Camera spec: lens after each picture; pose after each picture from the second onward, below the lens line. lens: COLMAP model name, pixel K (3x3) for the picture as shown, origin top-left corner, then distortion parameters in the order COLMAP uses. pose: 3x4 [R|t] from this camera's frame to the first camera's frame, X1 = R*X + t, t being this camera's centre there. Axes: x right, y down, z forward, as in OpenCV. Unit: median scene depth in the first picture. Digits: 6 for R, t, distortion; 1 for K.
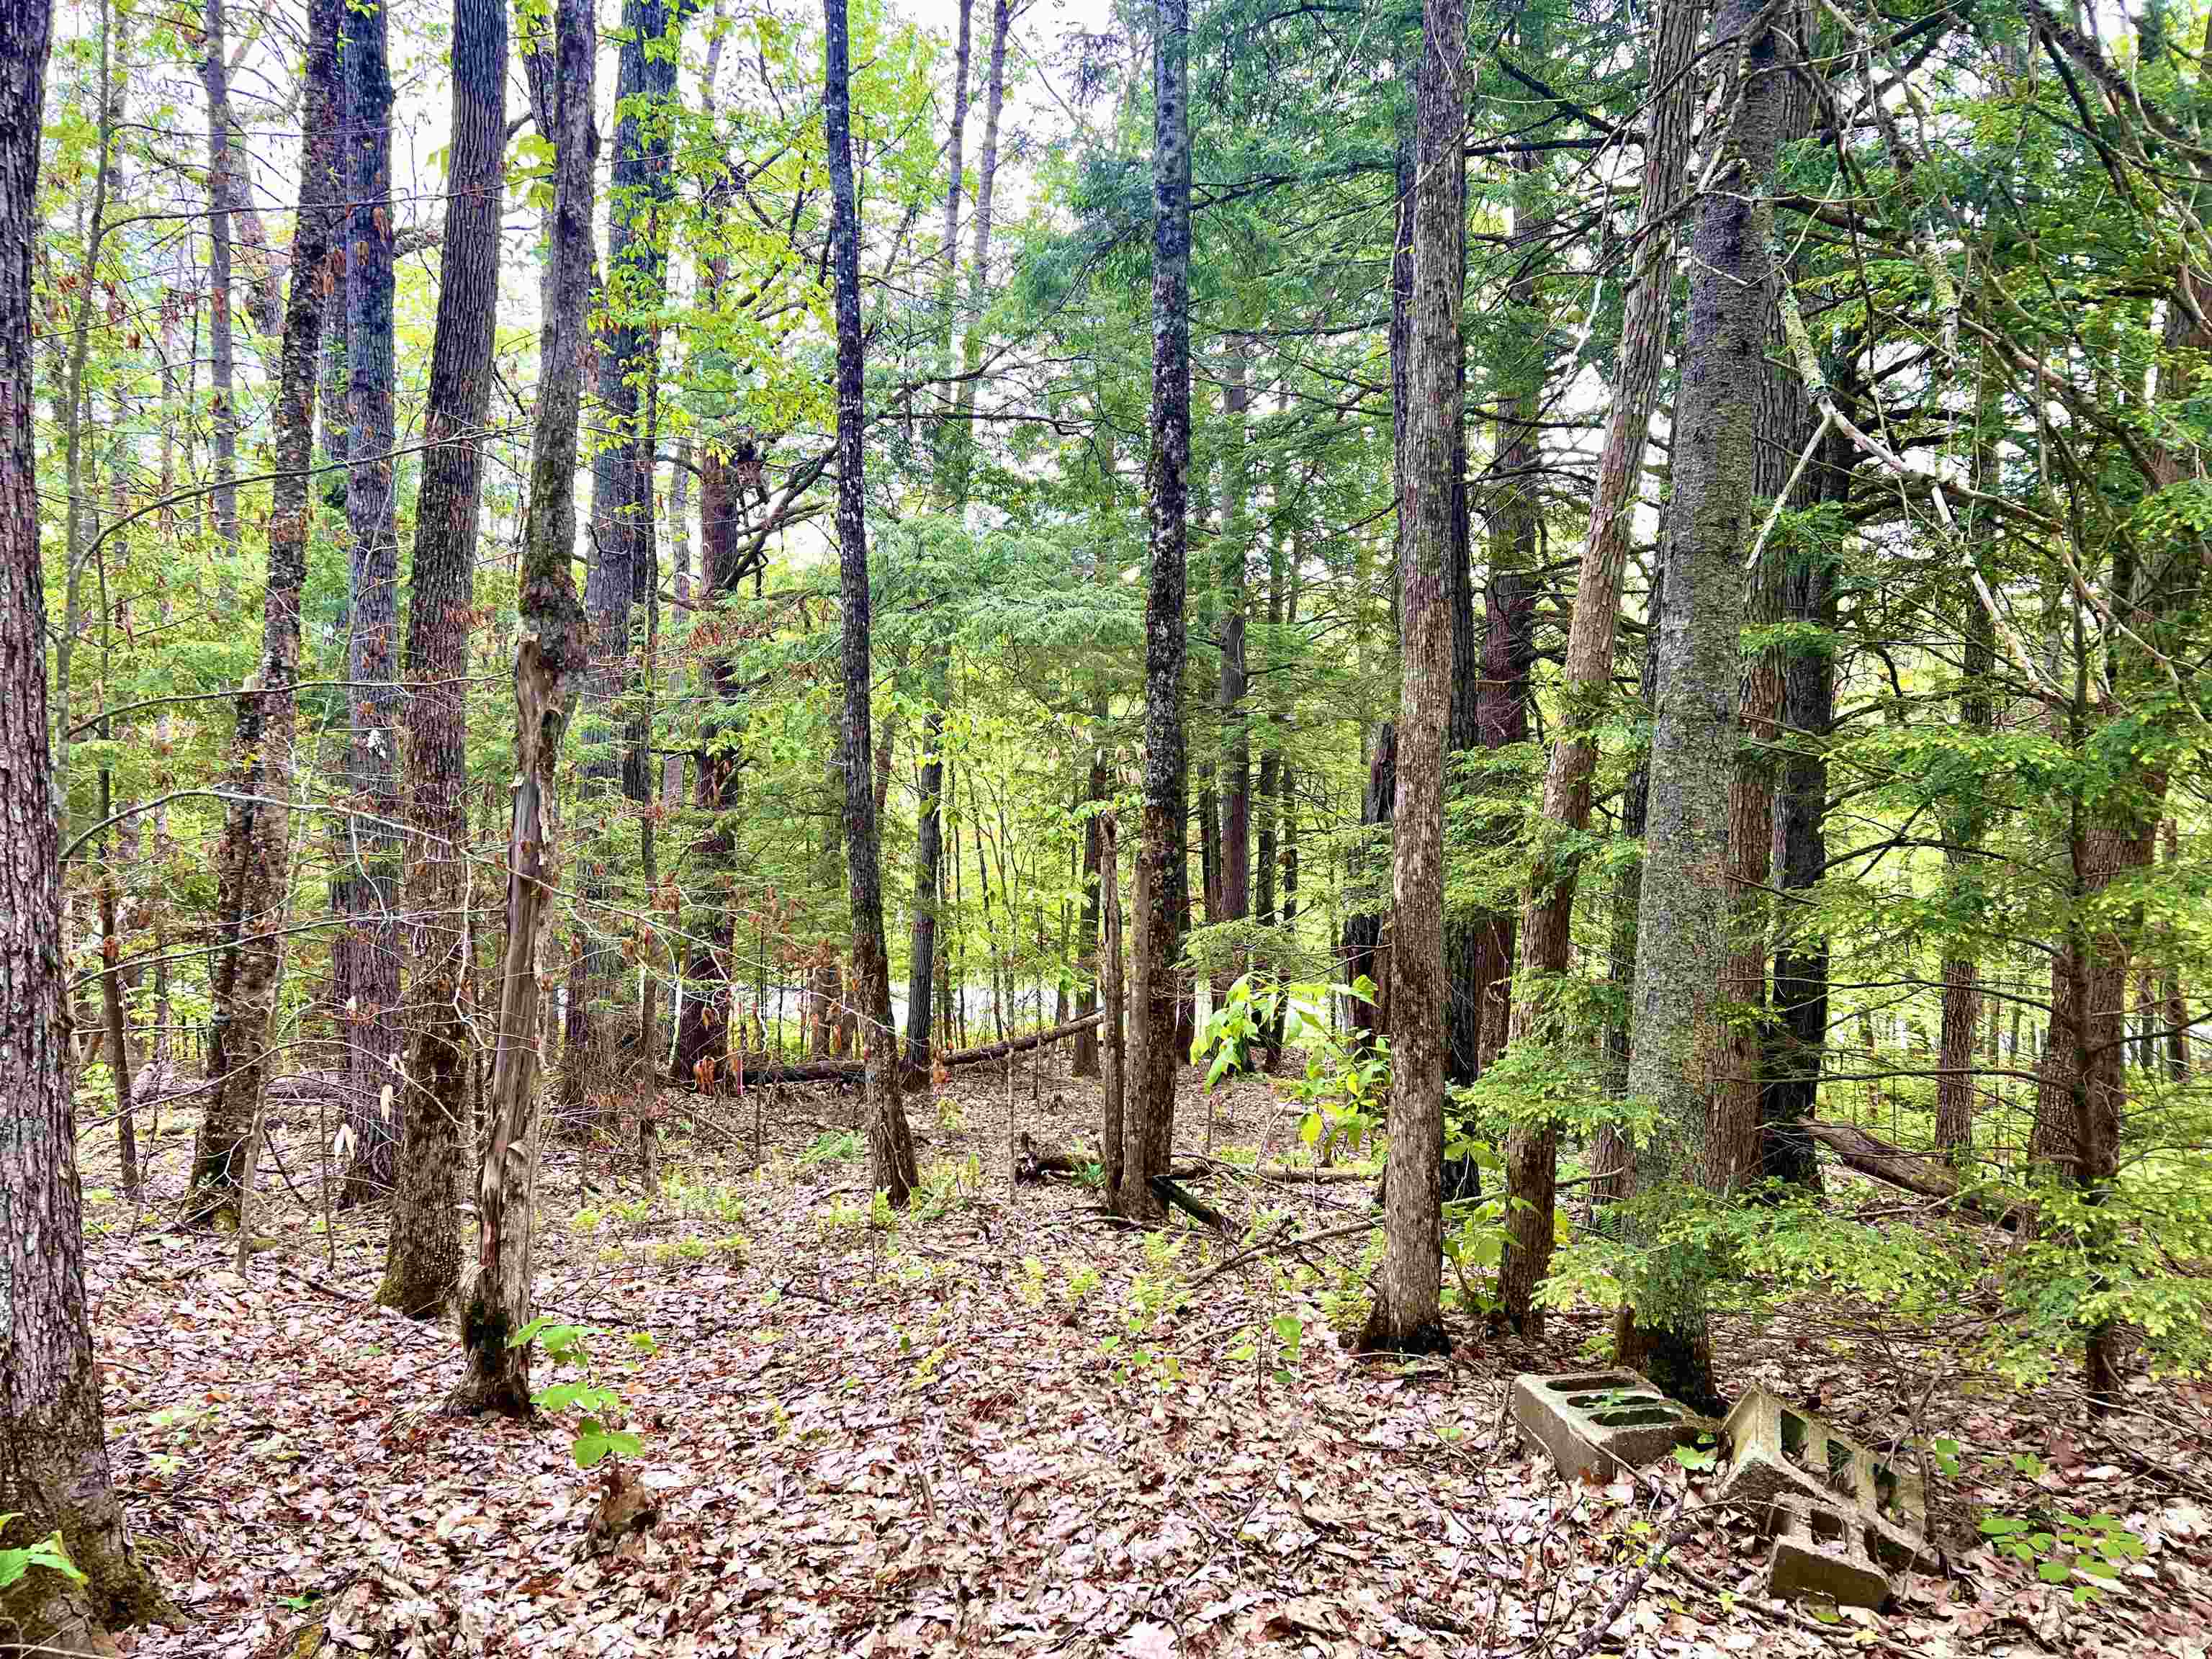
lens RADIAL K [[1643.3, 0, 1092.1], [0, 1643.3, 823.1], [0, 0, 1]] dist [0.038494, -0.041543]
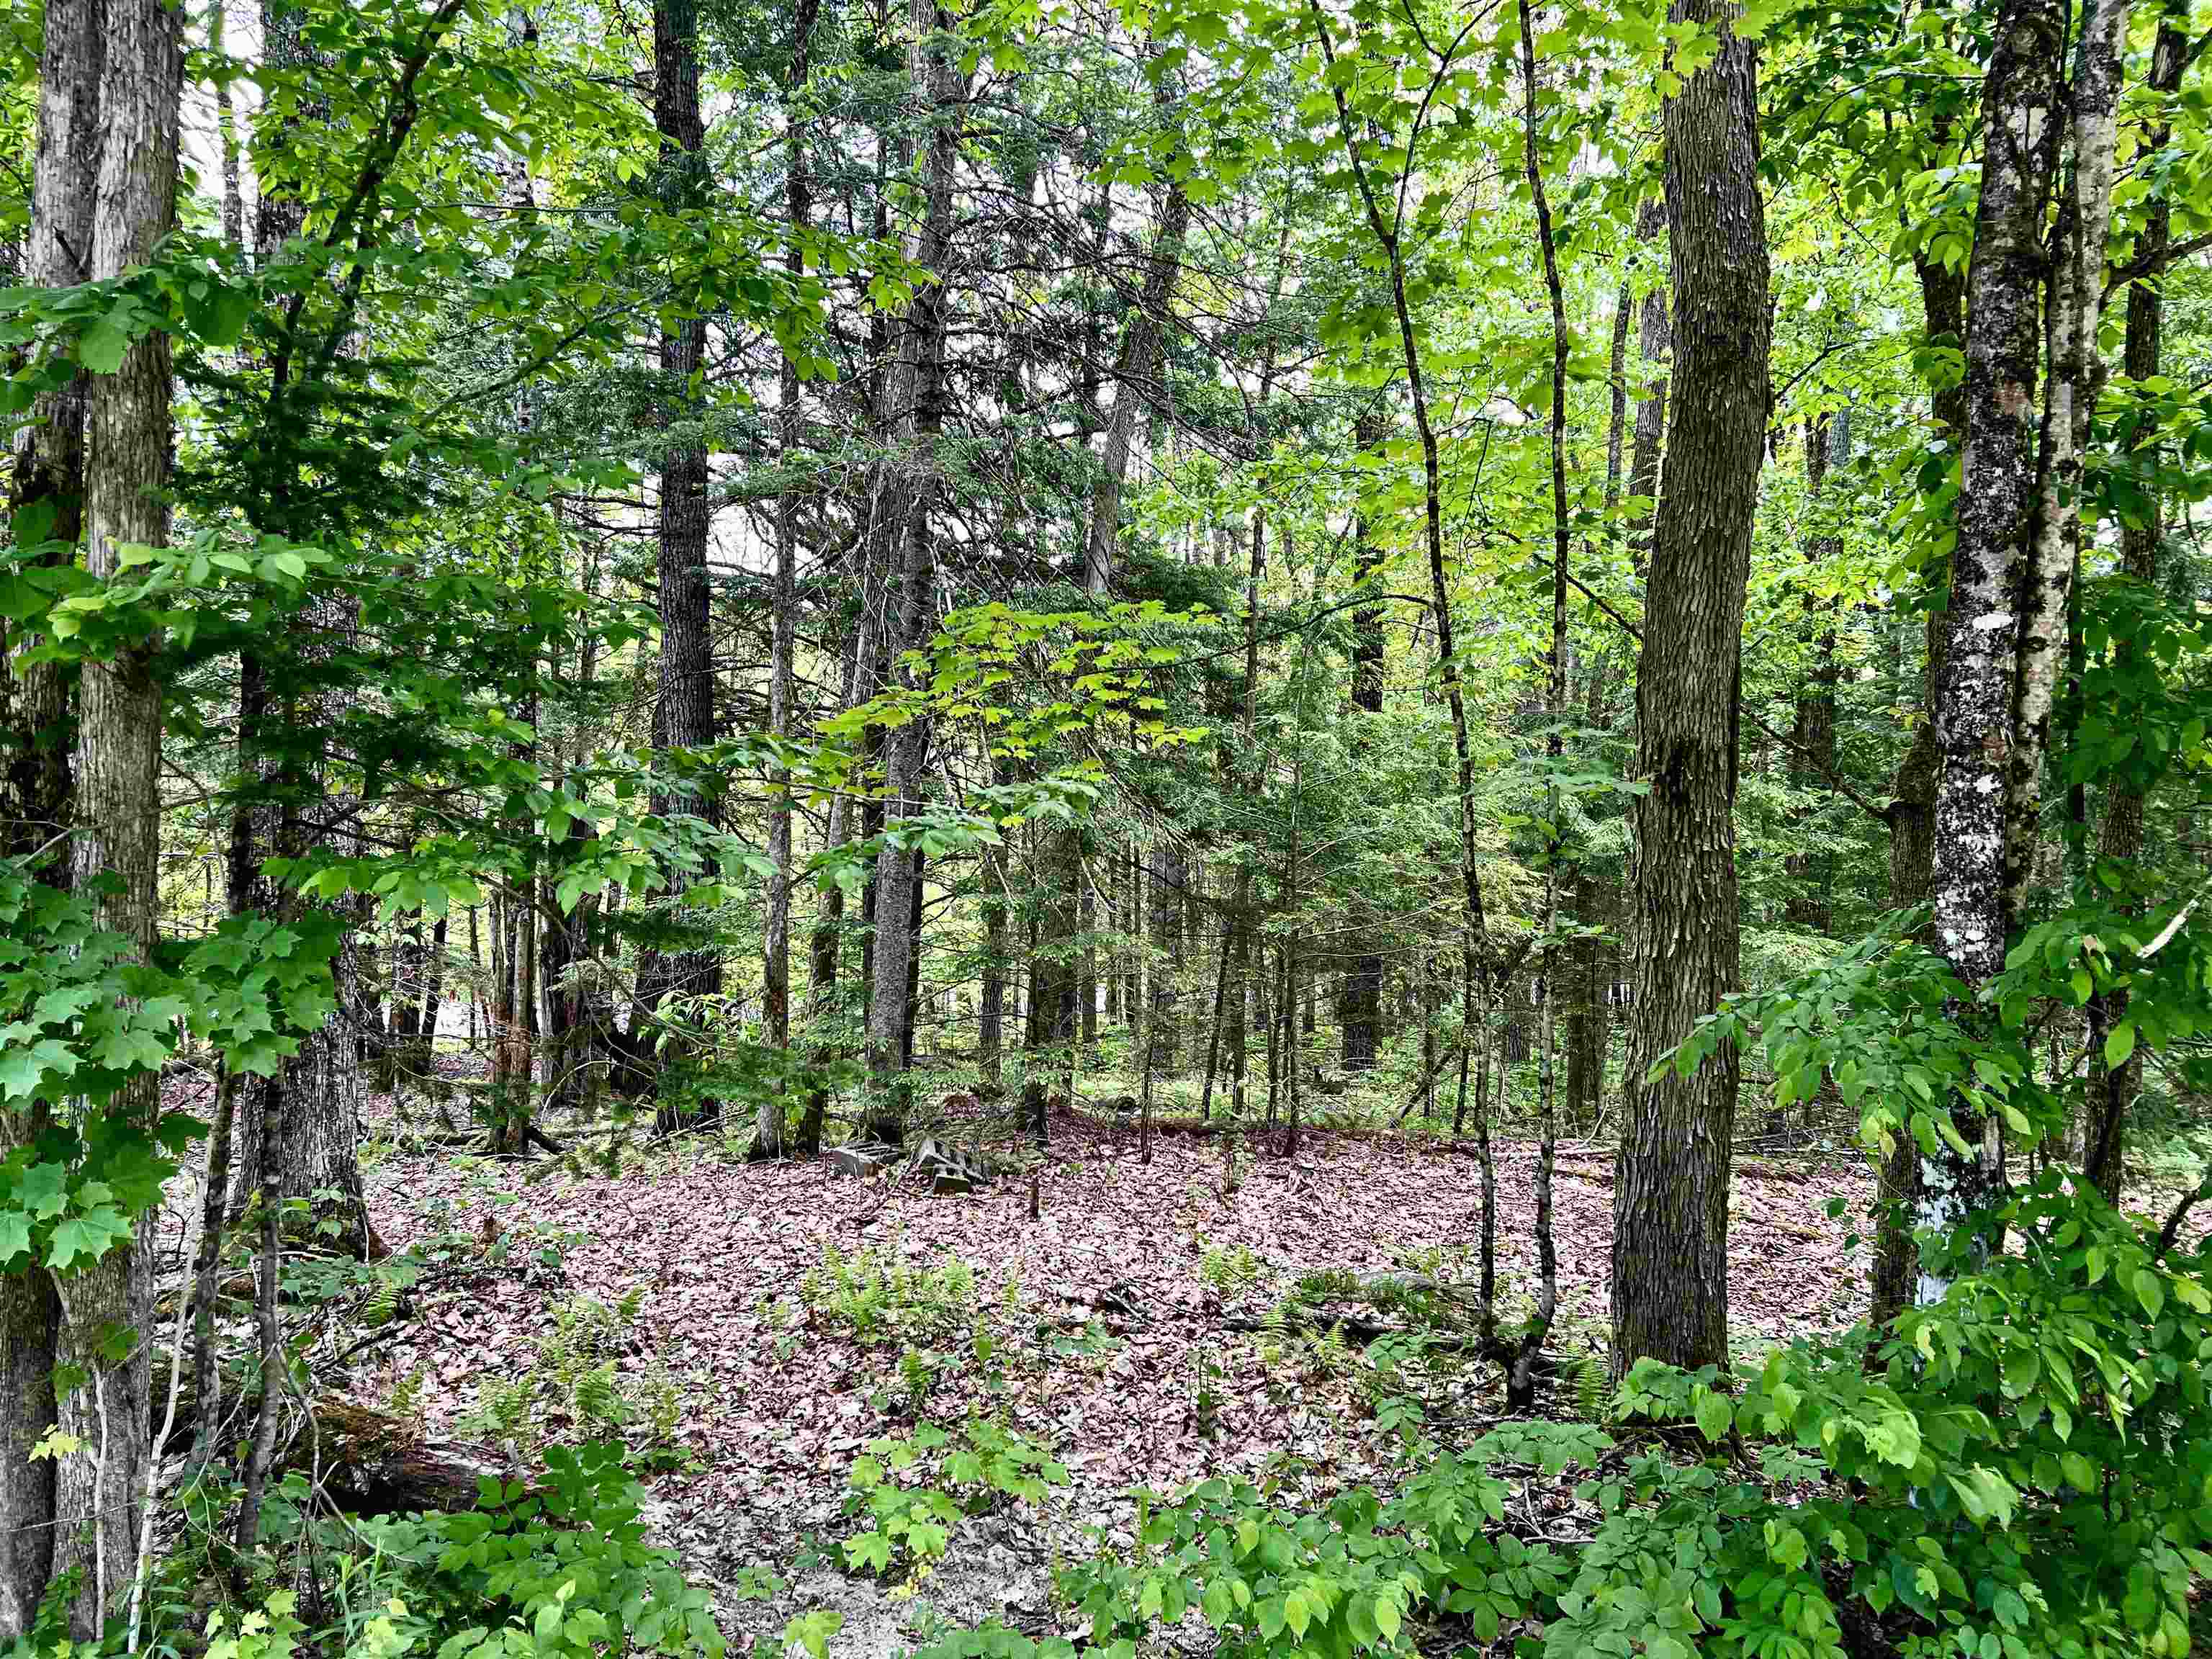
lens RADIAL K [[1643.3, 0, 1092.1], [0, 1643.3, 823.1], [0, 0, 1]] dist [0.038494, -0.041543]
pose [[0.856084, 0.000541, 0.516837, -0.788257], [-0.003429, 0.999983, 0.004631, -0.190923], [-0.516826, -0.005737, 0.856071, -1.502305]]
